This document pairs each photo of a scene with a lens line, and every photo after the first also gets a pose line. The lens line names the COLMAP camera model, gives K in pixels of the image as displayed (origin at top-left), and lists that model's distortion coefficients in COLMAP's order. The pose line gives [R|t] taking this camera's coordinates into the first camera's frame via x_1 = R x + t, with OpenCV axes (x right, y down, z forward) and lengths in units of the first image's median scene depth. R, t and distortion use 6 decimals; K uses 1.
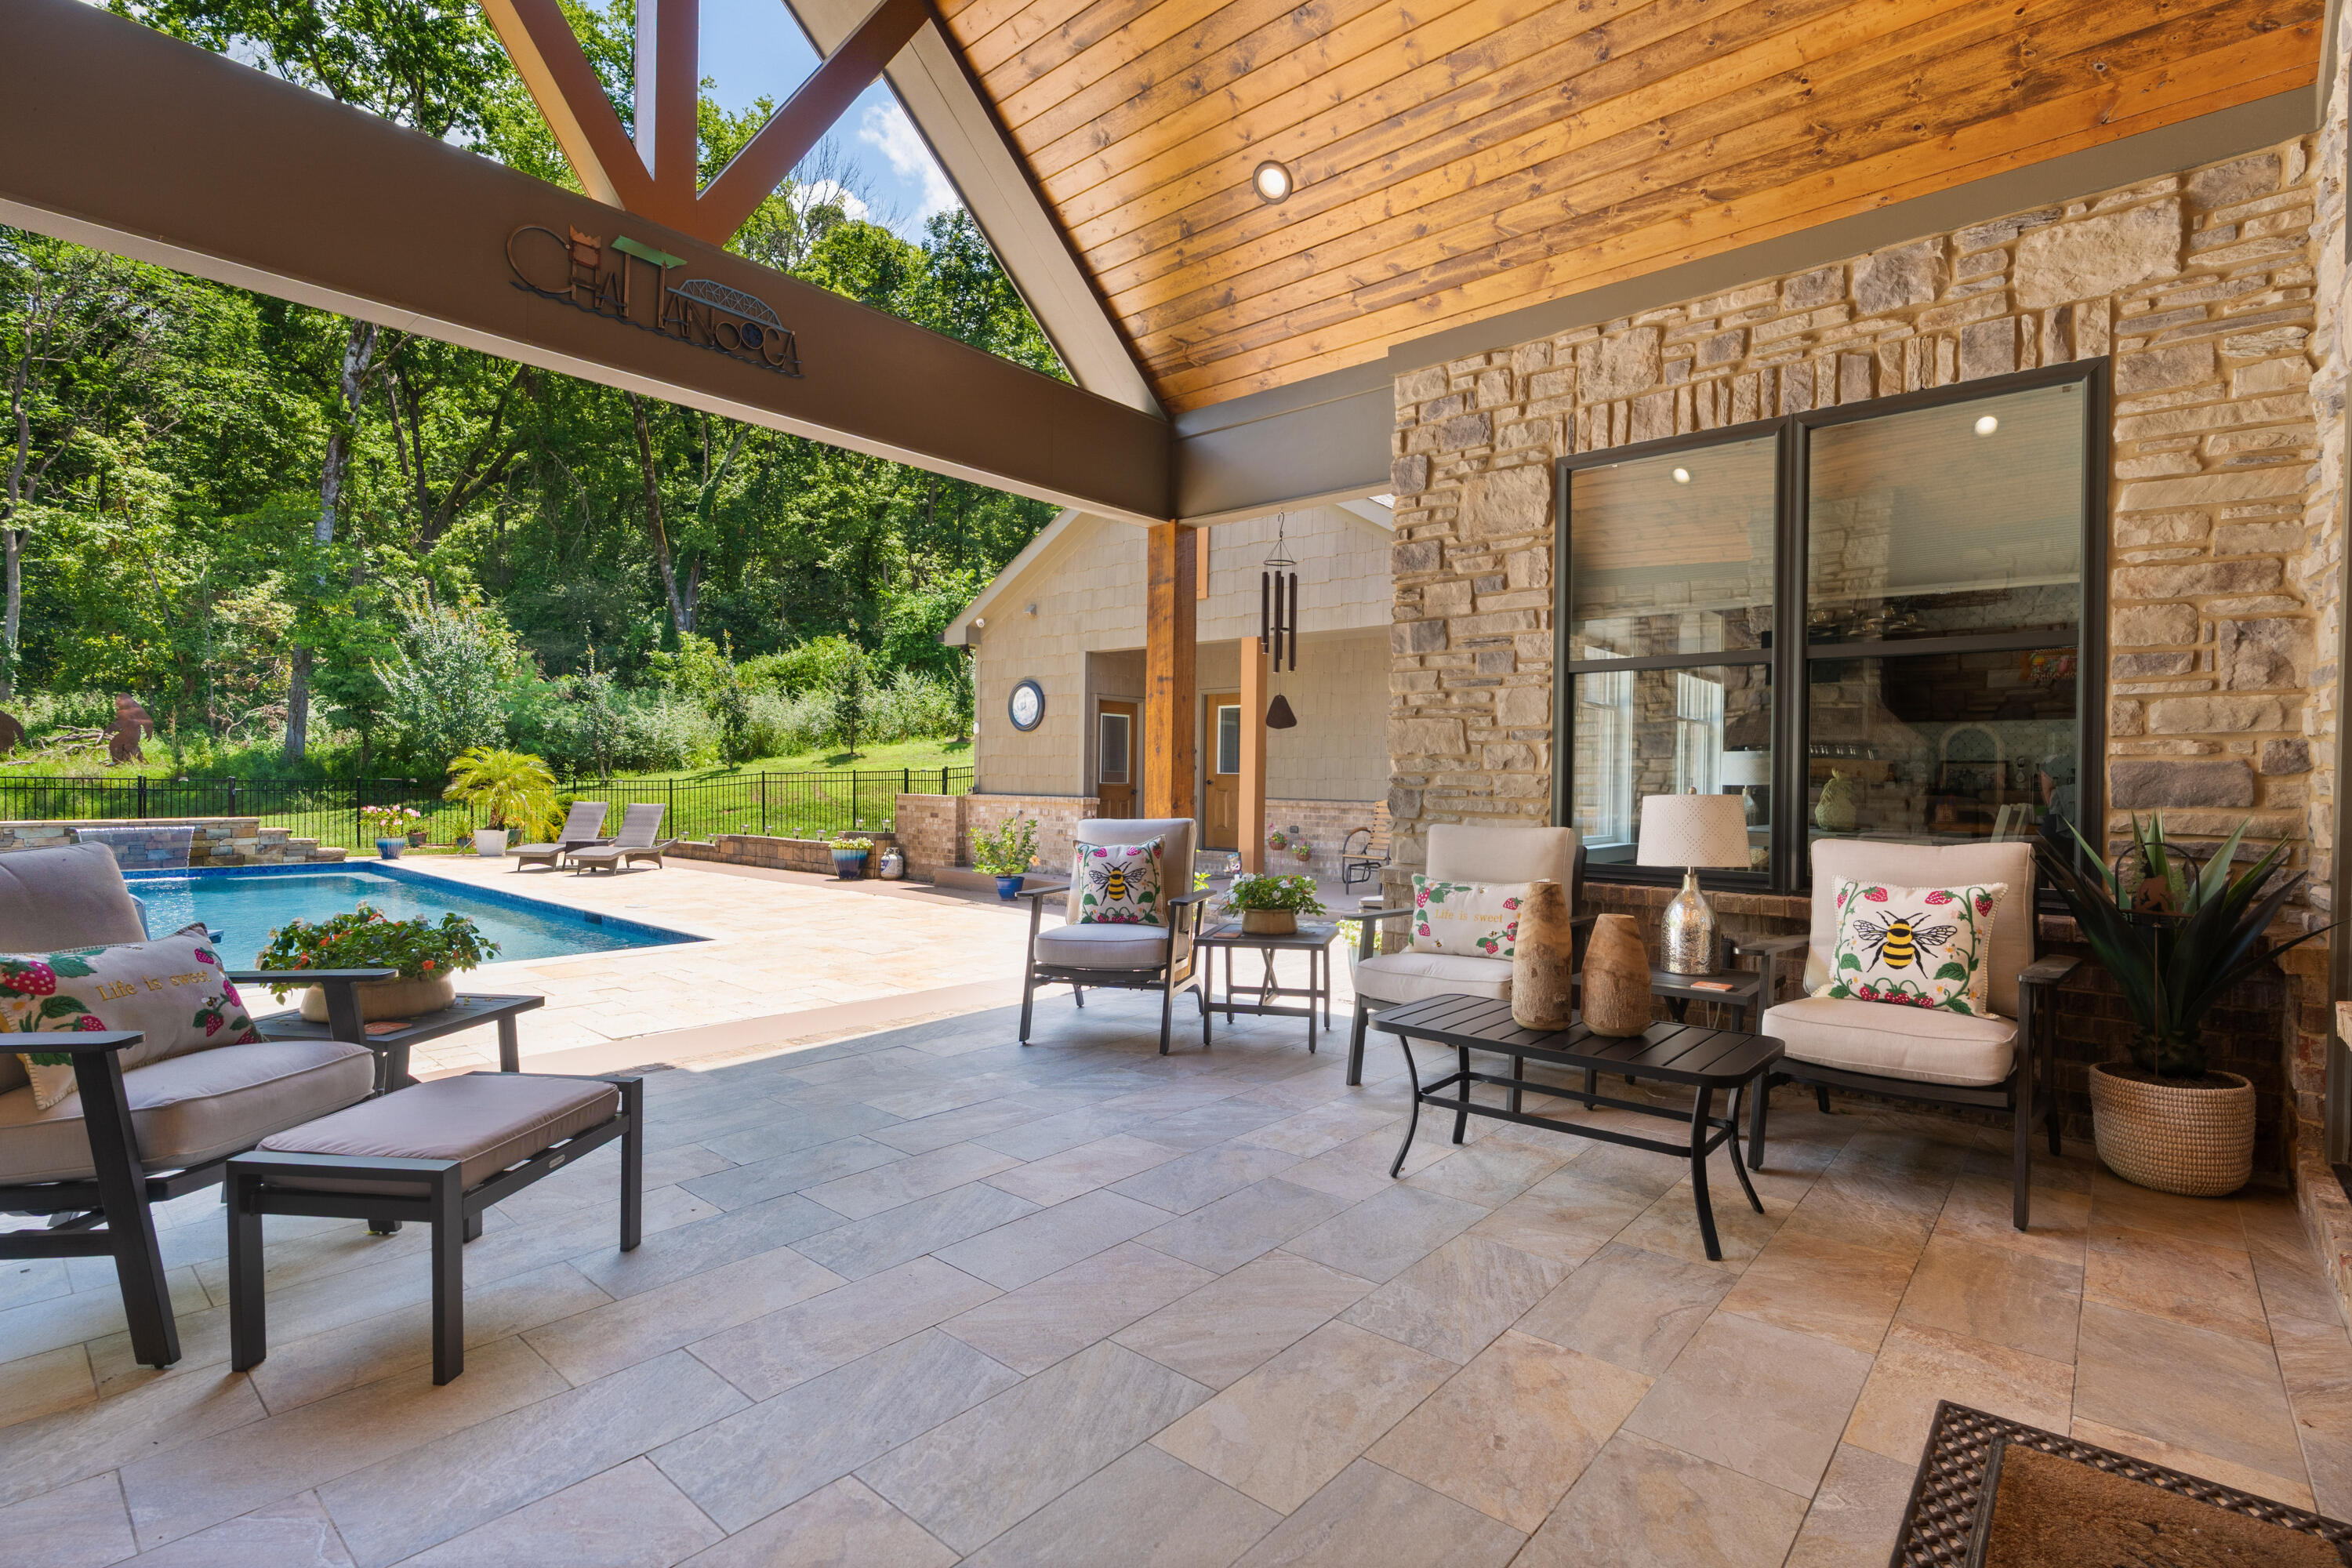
lens RADIAL K [[1086.9, 0, 1161.4], [0, 1086.9, 788.2], [0, 0, 1]] dist [-0.003868, 0.001406]
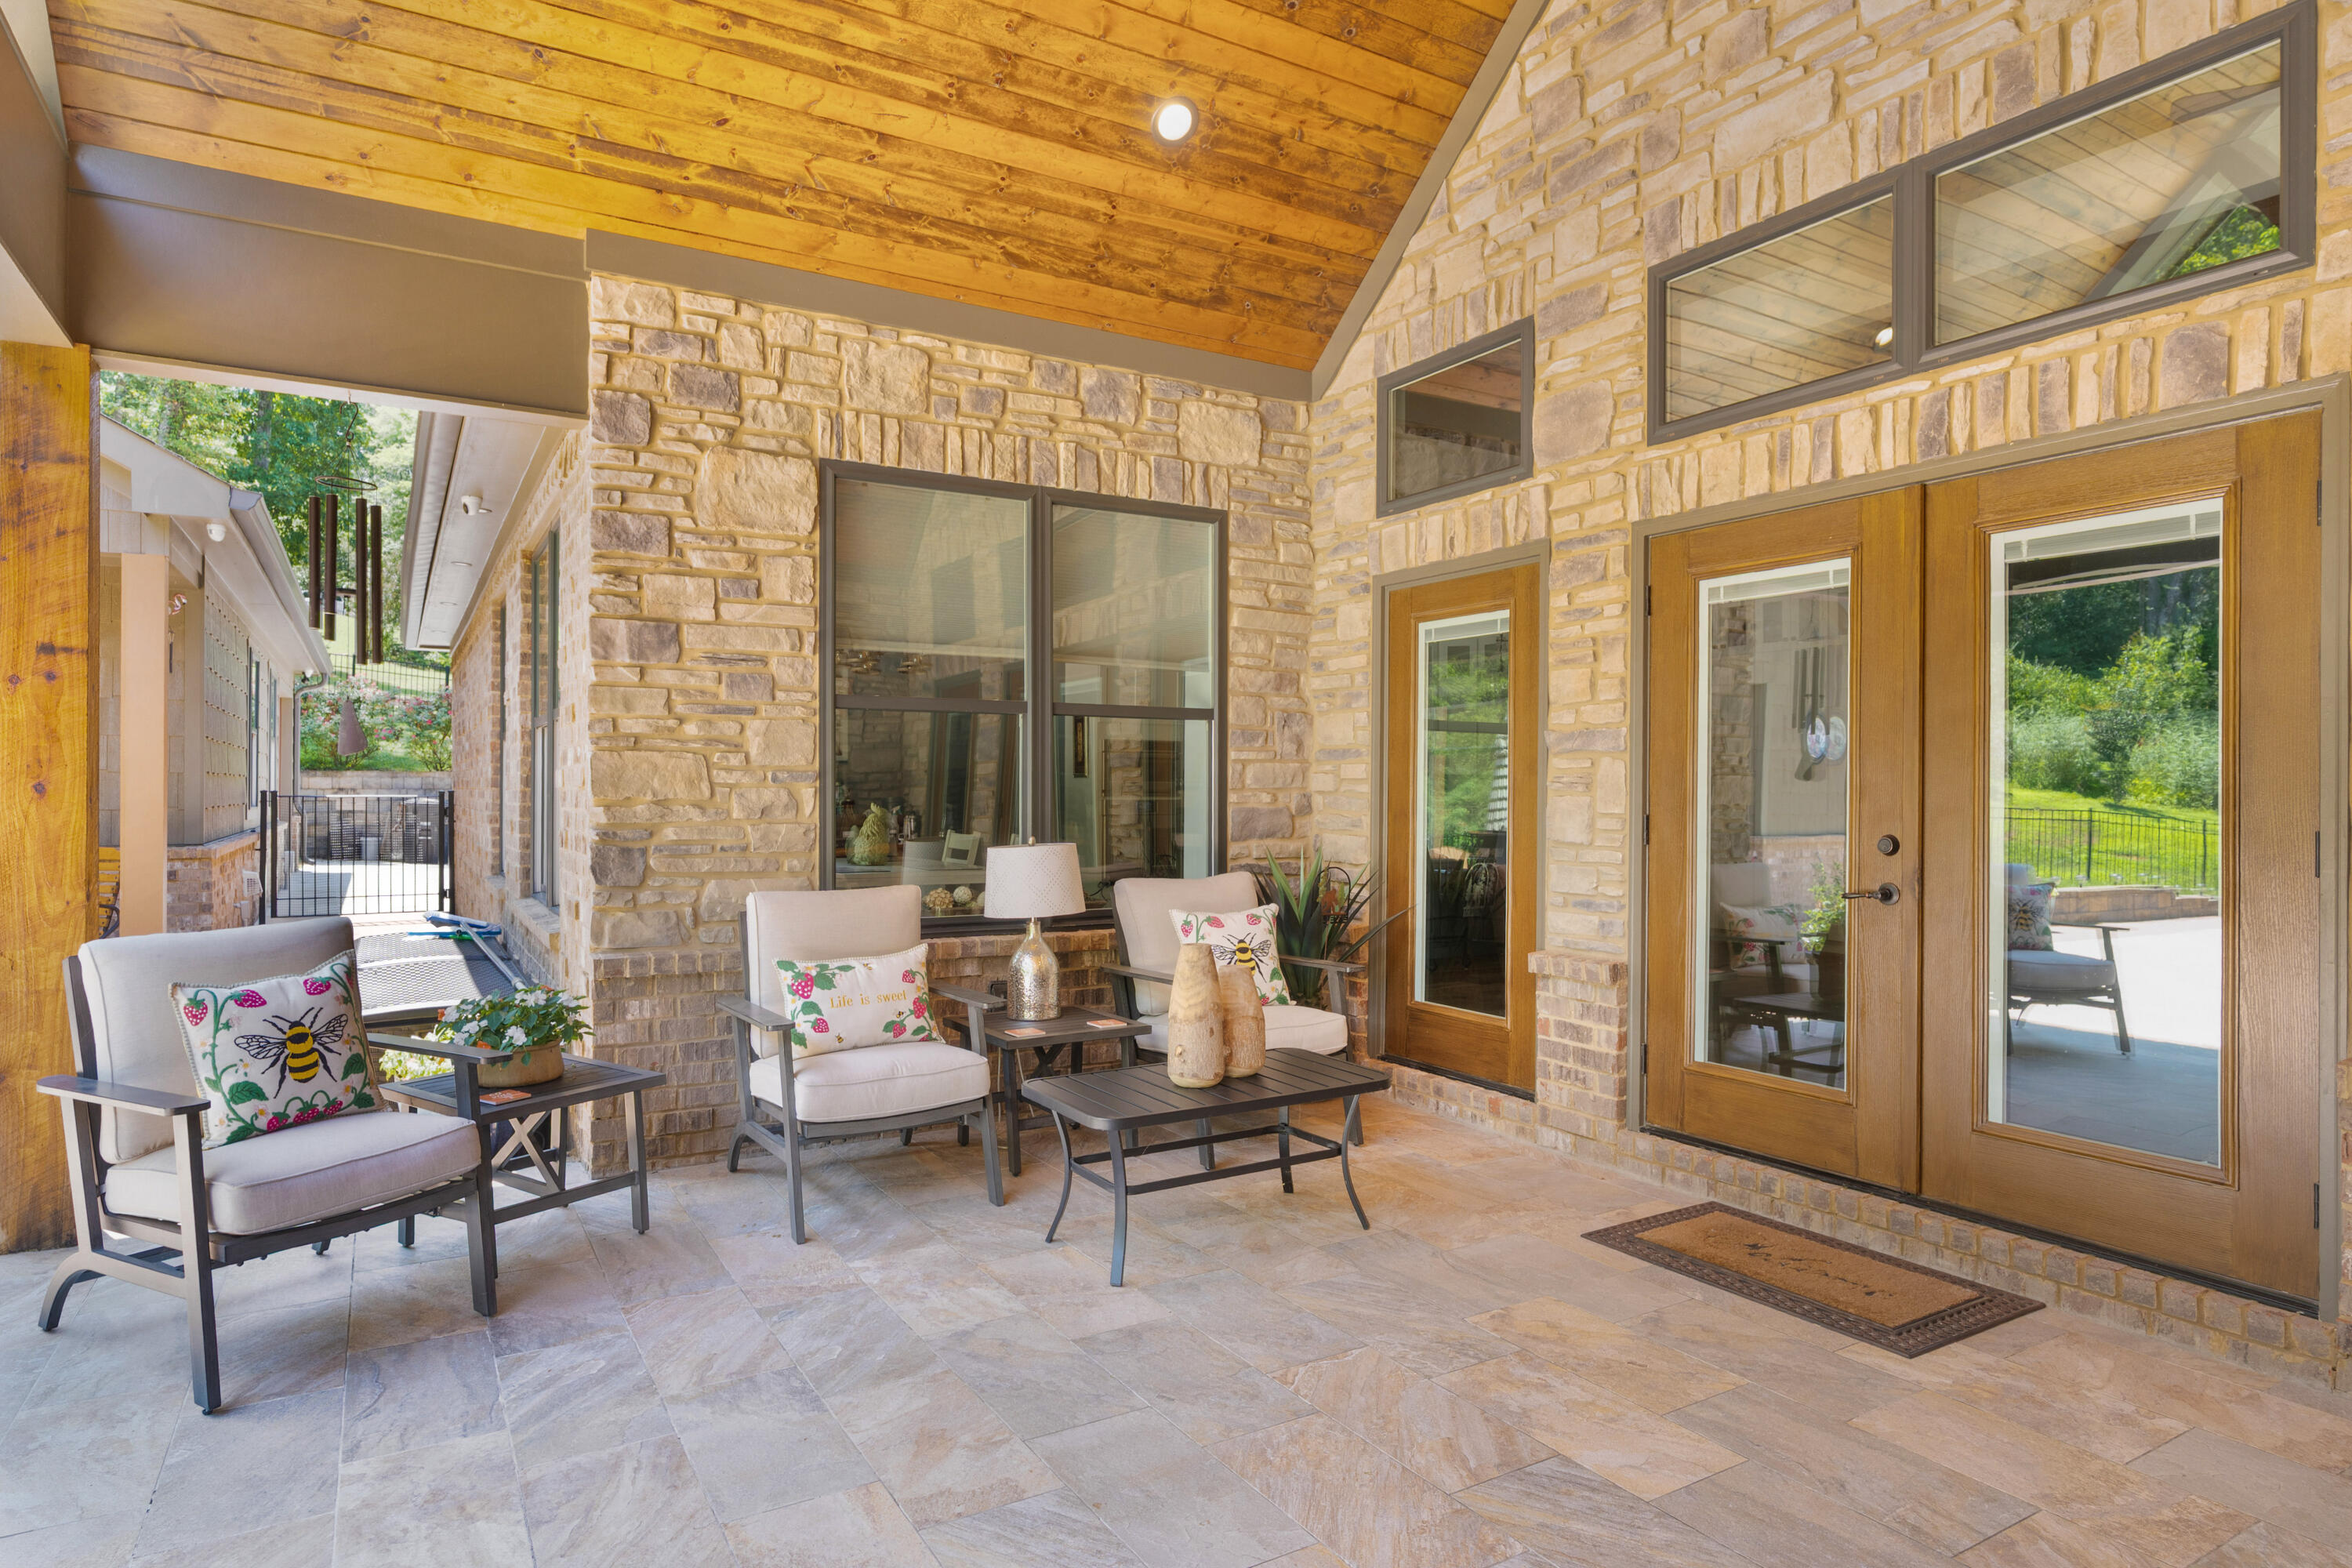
lens RADIAL K [[1333.2, 0, 1133.0], [0, 1333.2, 795.6], [0, 0, 1]] dist [-0.004516, 0.001670]
pose [[0.323266, -0.014941, 0.946190, -0.551805], [0.009937, 0.999874, 0.012394, -0.044550], [-0.946256, 0.005396, 0.323374, 0.413513]]
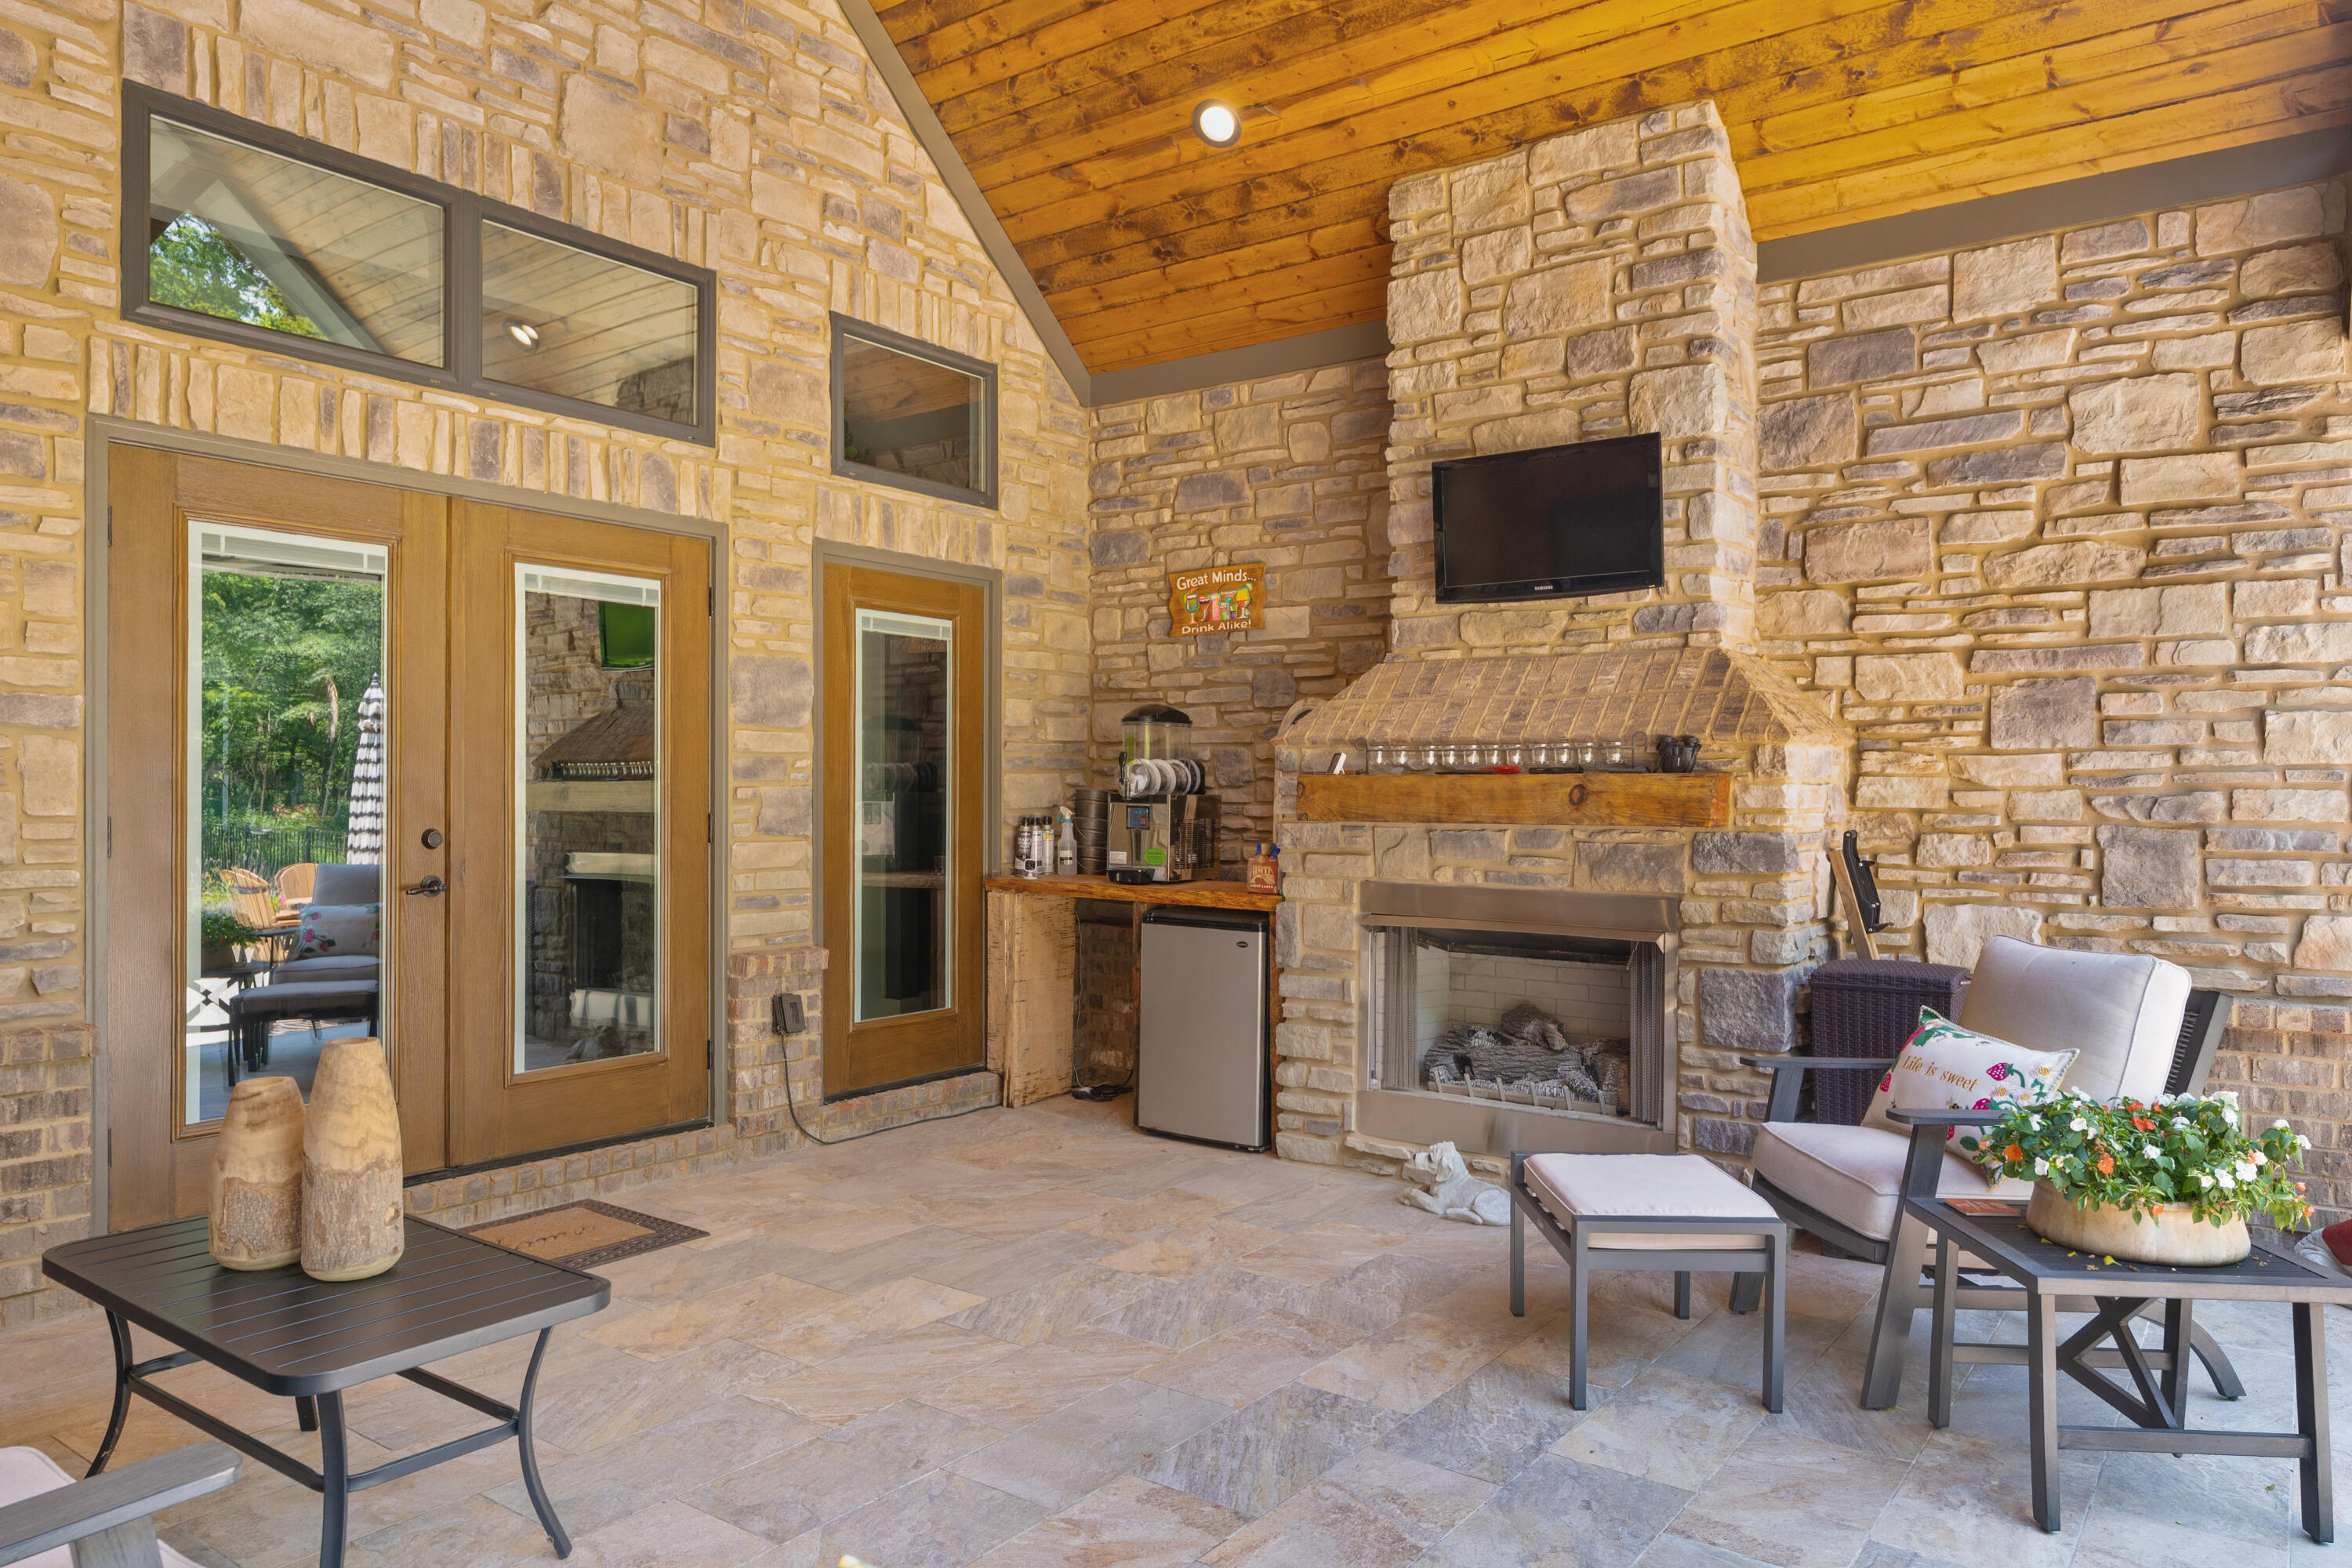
lens RADIAL K [[1561.0, 0, 1183.8], [0, 1561.0, 791.4], [0, 0, 1]] dist [-0.001217, -0.001839]
pose [[-0.994581, -0.019088, -0.102199, -0.017320], [-0.019964, 0.999772, 0.007554, -0.045961], [0.102031, 0.009554, -0.994735, 1.239284]]
